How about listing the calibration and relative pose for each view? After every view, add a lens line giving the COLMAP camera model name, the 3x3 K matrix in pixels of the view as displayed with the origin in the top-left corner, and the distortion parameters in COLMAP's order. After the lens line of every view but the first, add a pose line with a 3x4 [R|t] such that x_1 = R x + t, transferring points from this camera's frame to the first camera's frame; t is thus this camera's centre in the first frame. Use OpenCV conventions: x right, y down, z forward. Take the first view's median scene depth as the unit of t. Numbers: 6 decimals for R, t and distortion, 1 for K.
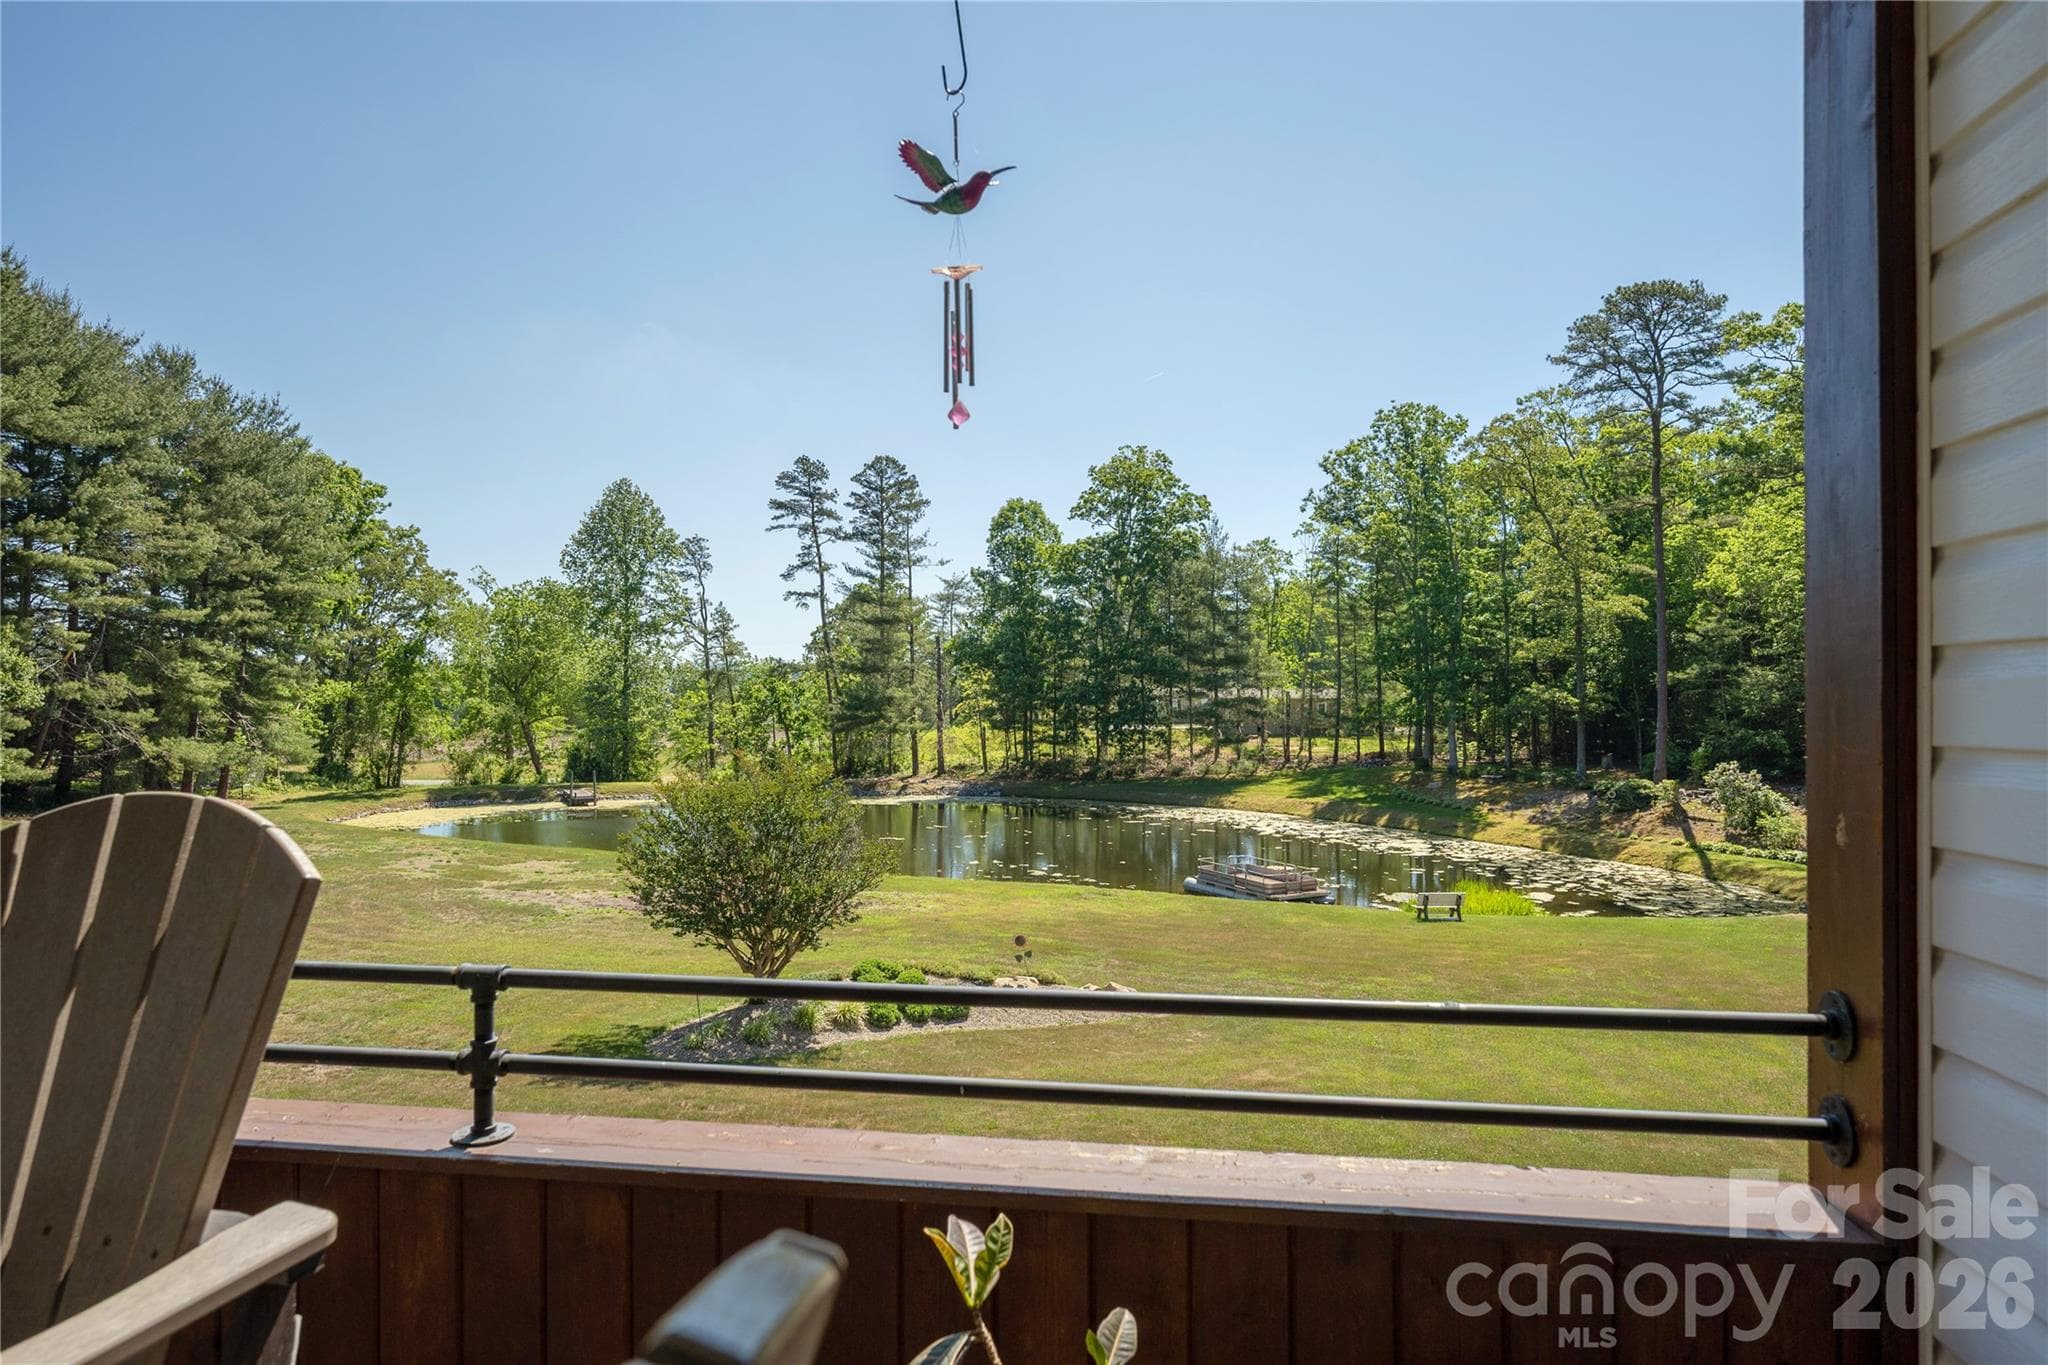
lens RADIAL K [[1249.8, 0, 1003.4], [0, 1249.8, 658.8], [0, 0, 1]] dist [0.008012, 0.000596]
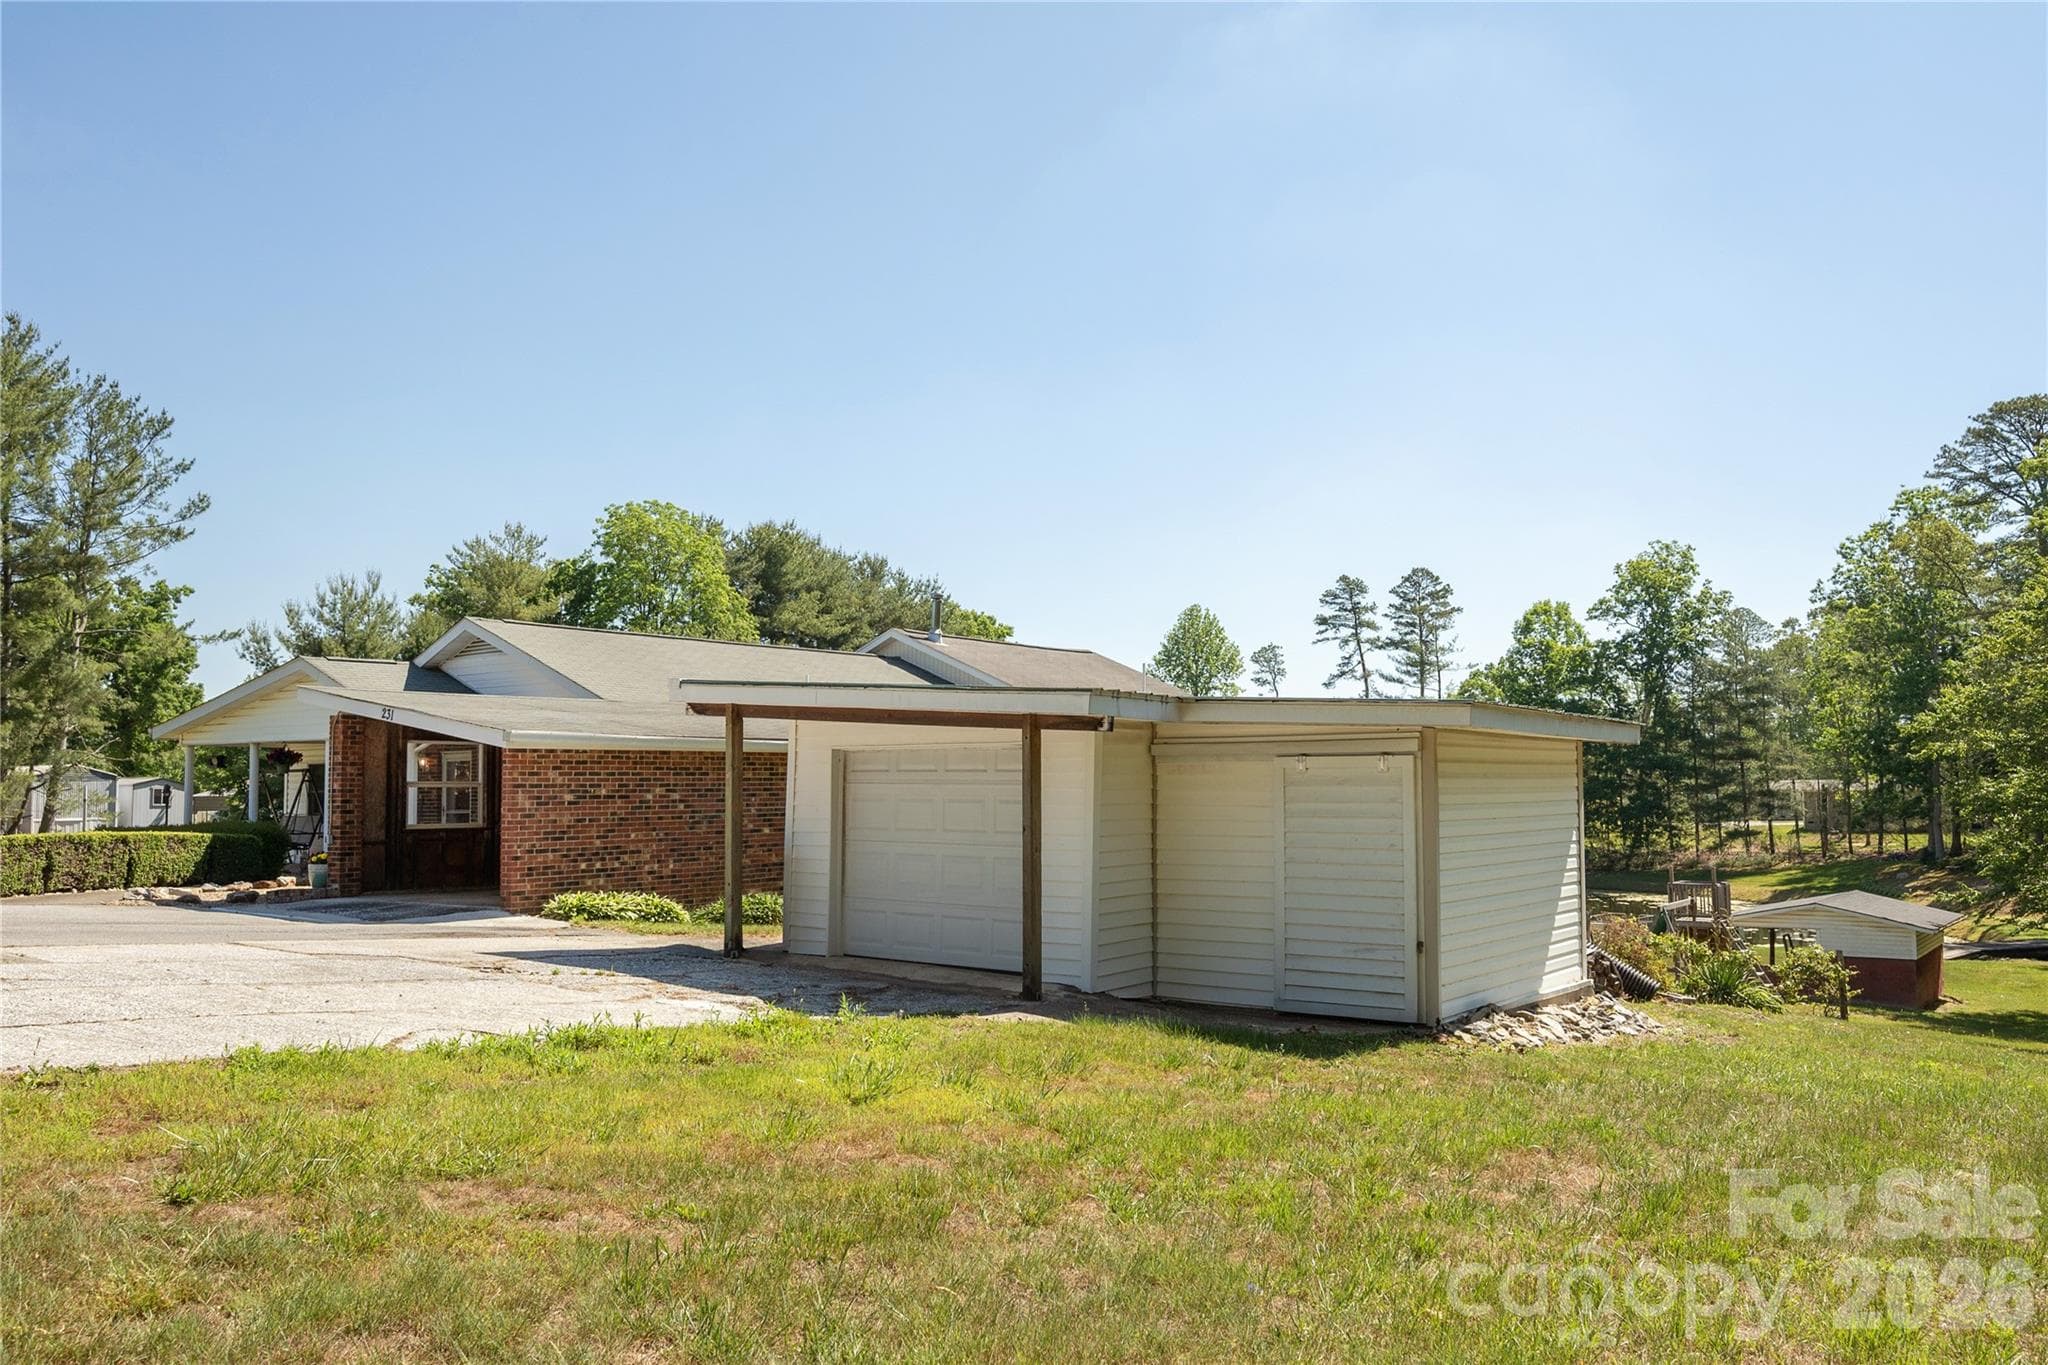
lens RADIAL K [[1487.9, 0, 1057.4], [0, 1487.9, 678.4], [0, 0, 1]] dist [-0.004652, -0.007487]
pose [[0.901451, -0.035576, -0.431416, 0.177959], [0.016443, 0.998712, -0.048000, -0.010731], [0.432568, 0.036176, 0.900875, -0.299580]]
